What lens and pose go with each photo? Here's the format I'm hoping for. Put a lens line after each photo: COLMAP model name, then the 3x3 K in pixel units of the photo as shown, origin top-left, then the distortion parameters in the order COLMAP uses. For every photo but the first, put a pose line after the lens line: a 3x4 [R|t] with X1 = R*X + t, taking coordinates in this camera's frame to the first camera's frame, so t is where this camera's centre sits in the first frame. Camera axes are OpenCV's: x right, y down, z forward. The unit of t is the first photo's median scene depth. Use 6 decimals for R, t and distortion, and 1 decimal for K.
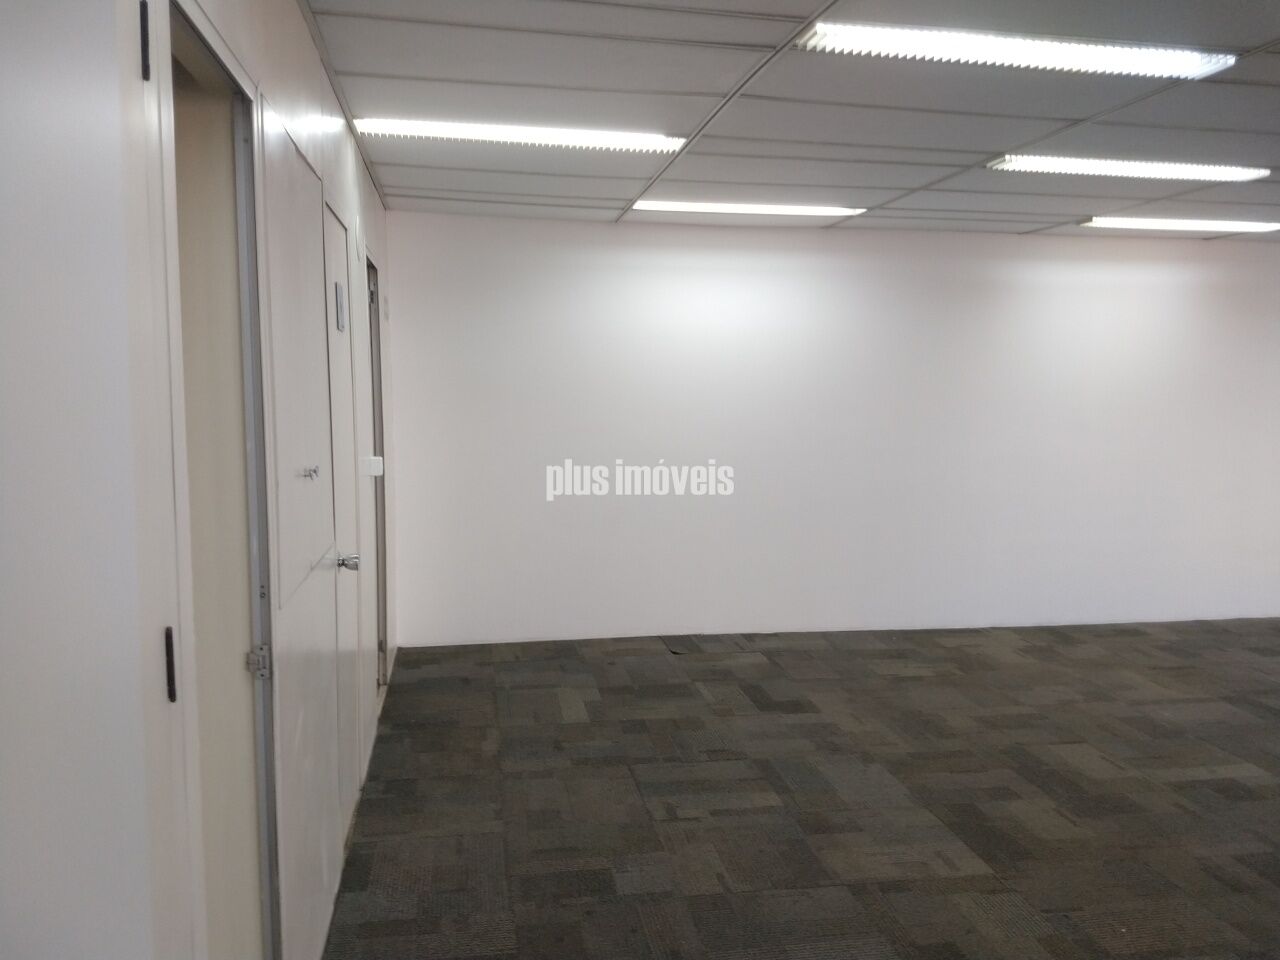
lens RADIAL K [[1001.0, 0, 632.0], [0, 1001.0, 472.0], [0, 0, 1]] dist [0.112920, -0.157536]
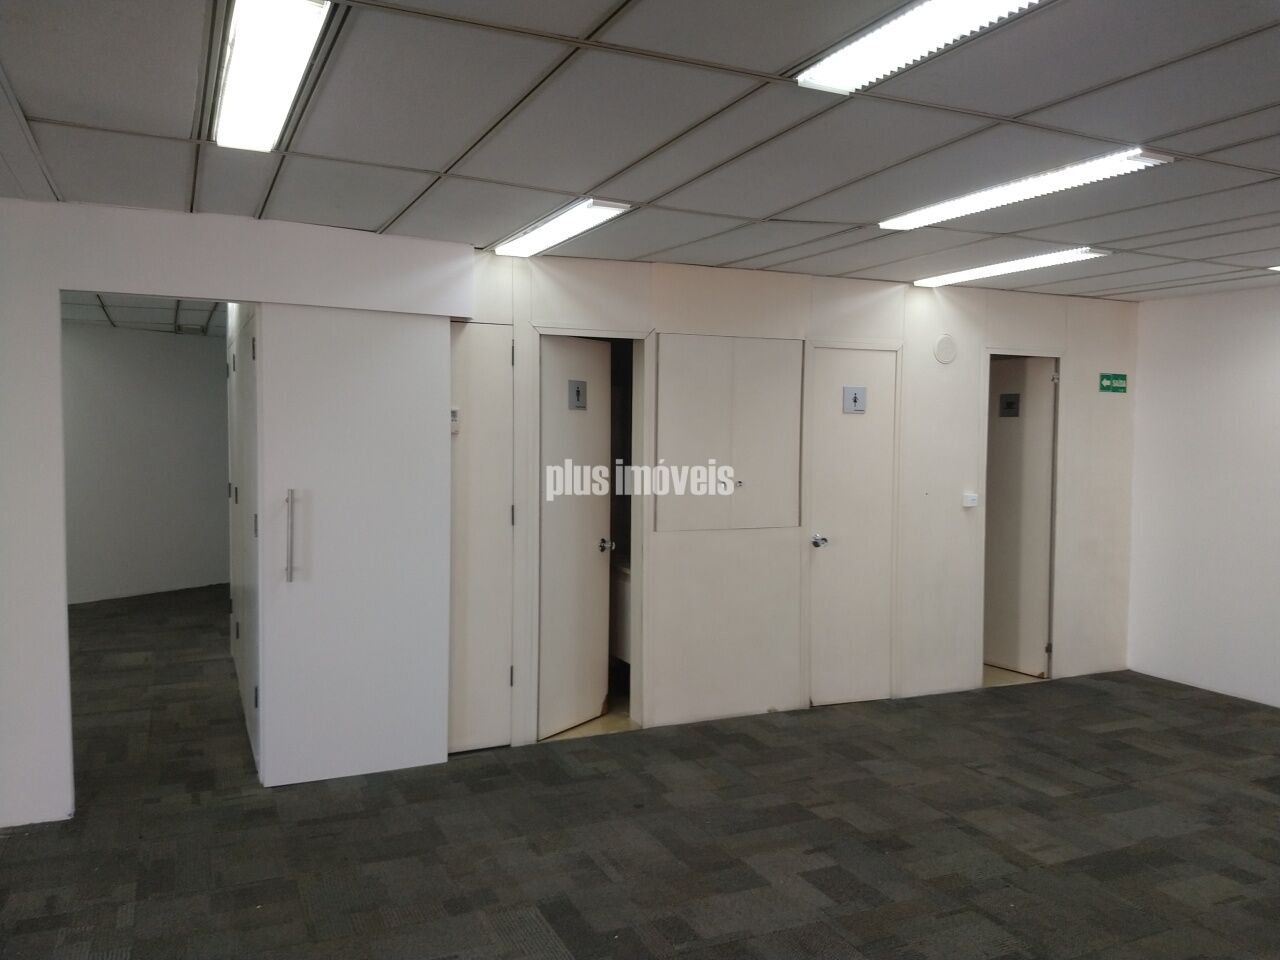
lens RADIAL K [[1001.0, 0, 633.5], [0, 1001.0, 480.7], [0, 0, 1]] dist [0.112920, -0.157536]
pose [[0.259273, 0.040998, -0.964933, 1.172259], [-0.109435, 0.993911, 0.012825, 0.003781], [0.959584, 0.102273, 0.262181, 0.191500]]
